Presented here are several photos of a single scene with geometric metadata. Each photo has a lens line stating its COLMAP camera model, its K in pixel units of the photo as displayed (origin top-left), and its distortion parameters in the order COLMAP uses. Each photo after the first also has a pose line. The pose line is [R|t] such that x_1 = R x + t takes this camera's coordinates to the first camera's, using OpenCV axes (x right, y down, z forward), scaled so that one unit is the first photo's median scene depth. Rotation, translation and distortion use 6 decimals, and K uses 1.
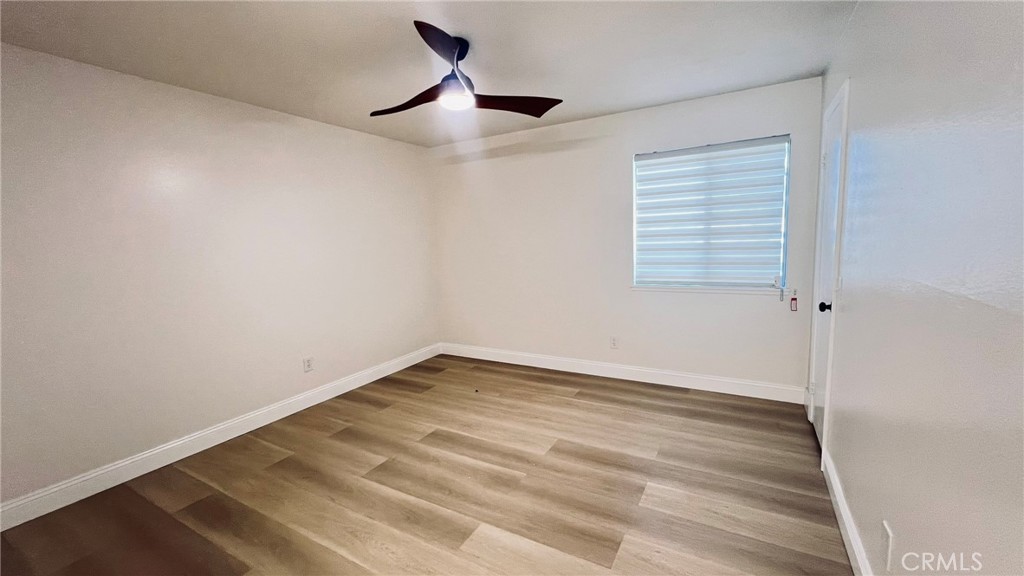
lens RADIAL K [[408.3, 0, 512.0], [0, 408.3, 288.0], [0, 0, 1]] dist [0.000531, 0.000102]
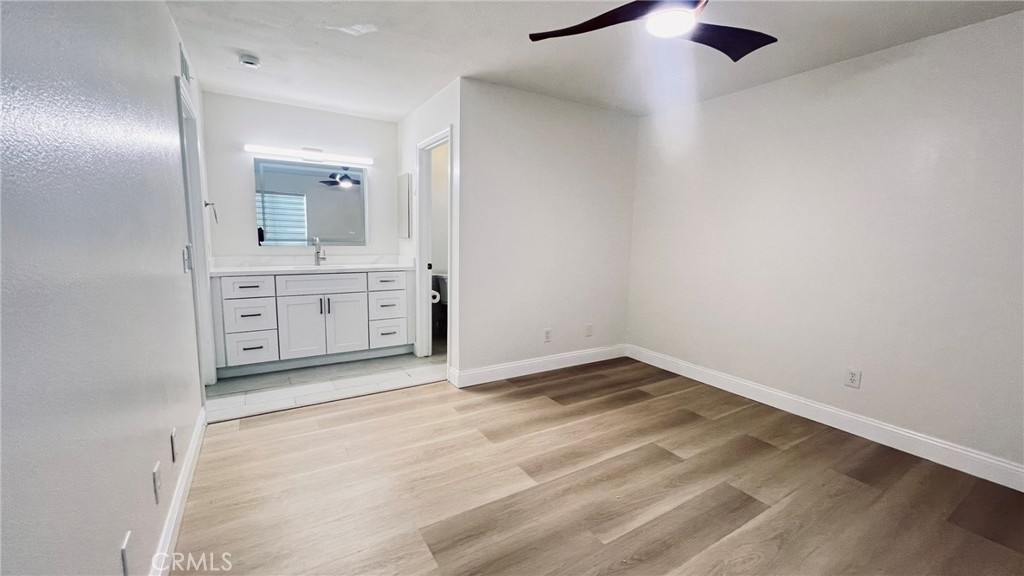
lens RADIAL K [[408.3, 0, 512.0], [0, 408.3, 288.0], [0, 0, 1]] dist [0.000531, 0.000102]
pose [[-0.476884, 0.134941, -0.868546, 0.604665], [-0.114247, 0.970246, 0.213470, -0.091153], [0.871510, 0.201029, -0.447279, 1.004883]]
